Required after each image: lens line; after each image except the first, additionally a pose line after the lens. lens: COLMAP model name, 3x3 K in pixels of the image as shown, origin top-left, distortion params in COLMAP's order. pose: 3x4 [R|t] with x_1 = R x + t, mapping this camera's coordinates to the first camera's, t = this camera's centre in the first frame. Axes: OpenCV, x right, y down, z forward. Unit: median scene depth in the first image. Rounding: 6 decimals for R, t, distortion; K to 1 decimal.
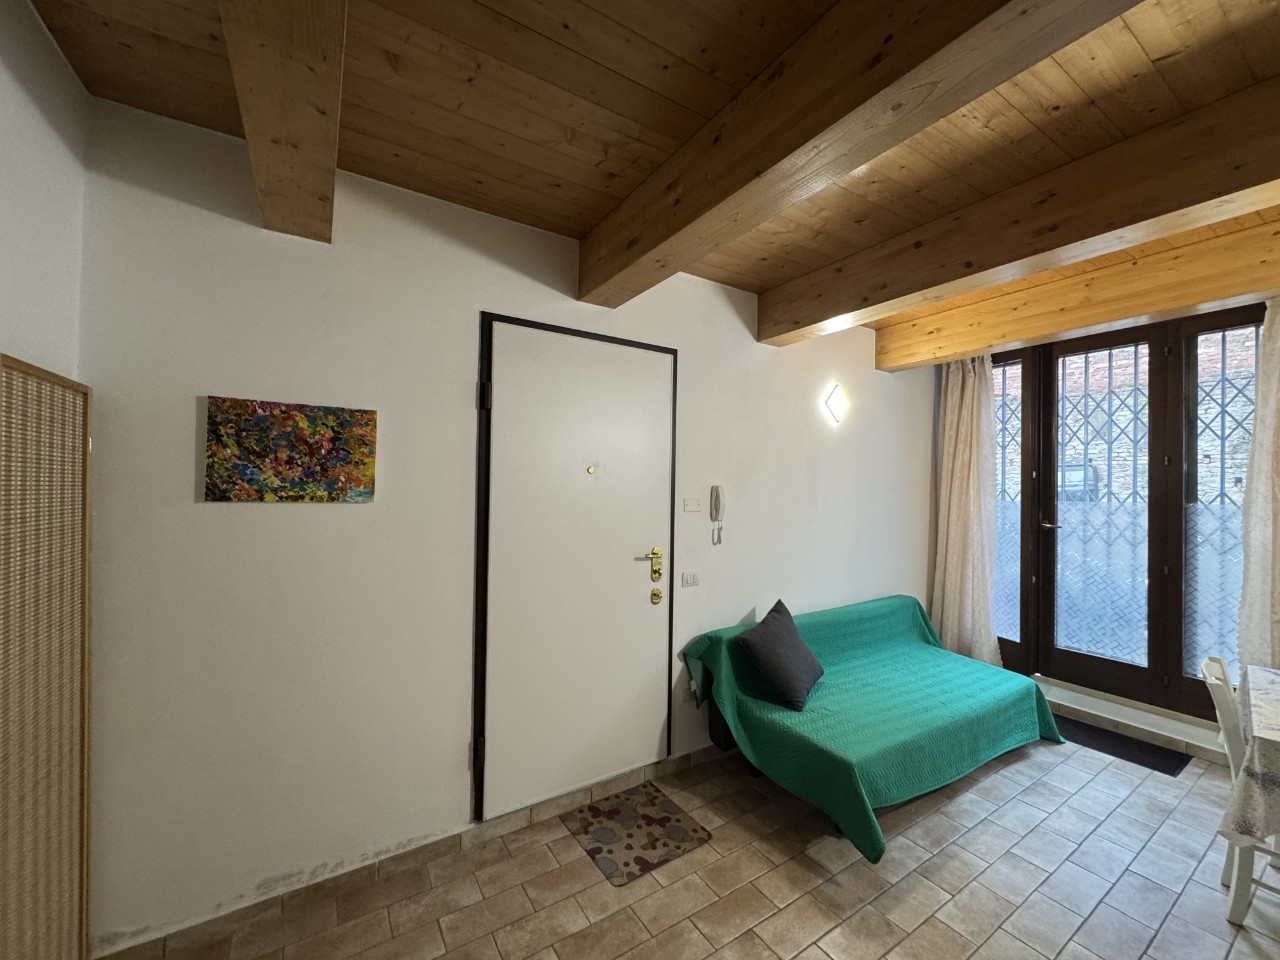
lens RADIAL K [[509.3, 0, 639.6], [0, 509.3, 480.4], [0, 0, 1]] dist [-0.000669, -0.000577]
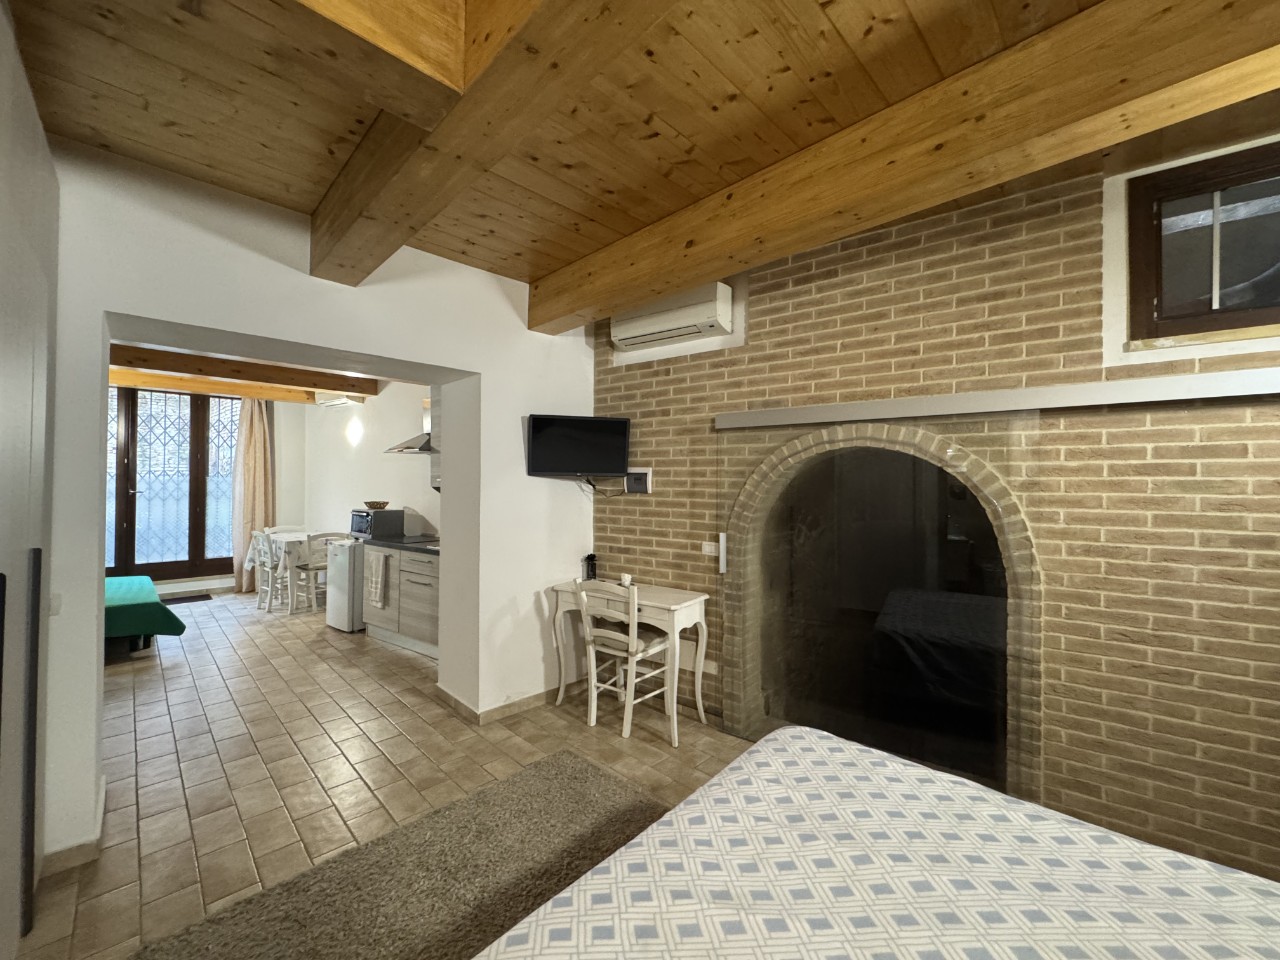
lens RADIAL K [[509.3, 0, 638.1], [0, 509.3, 475.9], [0, 0, 1]] dist [-0.000669, -0.000577]
pose [[-0.208789, -0.004745, 0.977949, -1.516631], [-0.014760, 0.999890, 0.001700, 0.012708], [-0.977849, -0.014080, -0.208836, -0.345880]]
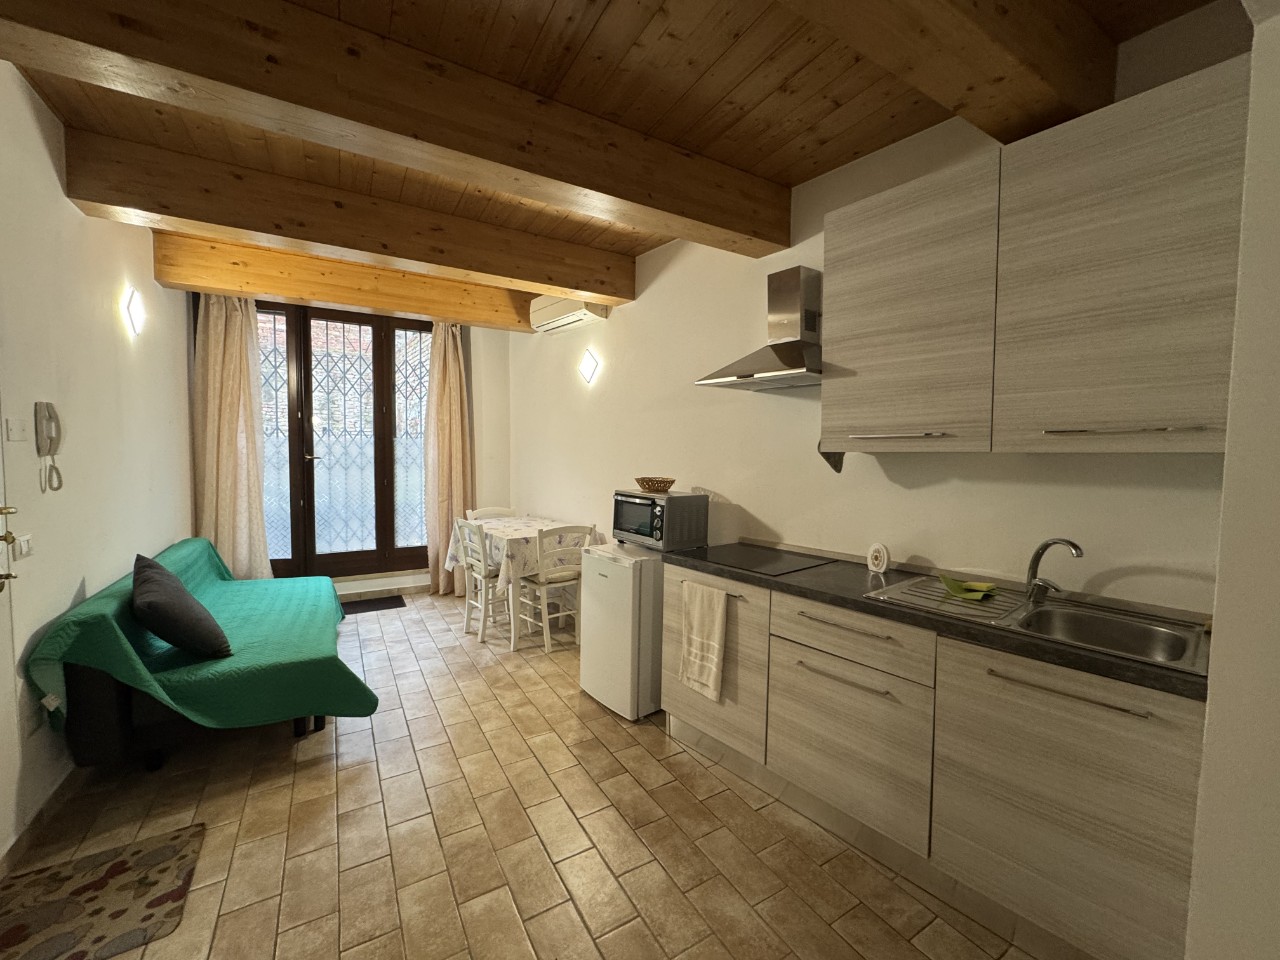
lens RADIAL K [[509.3, 0, 638.7], [0, 509.3, 479.0], [0, 0, 1]] dist [-0.000669, -0.000577]
pose [[0.033461, -0.069989, 0.996986, -0.511833], [-0.017906, 0.997343, 0.070615, 0.052140], [-0.999280, -0.020215, 0.032118, 0.220939]]
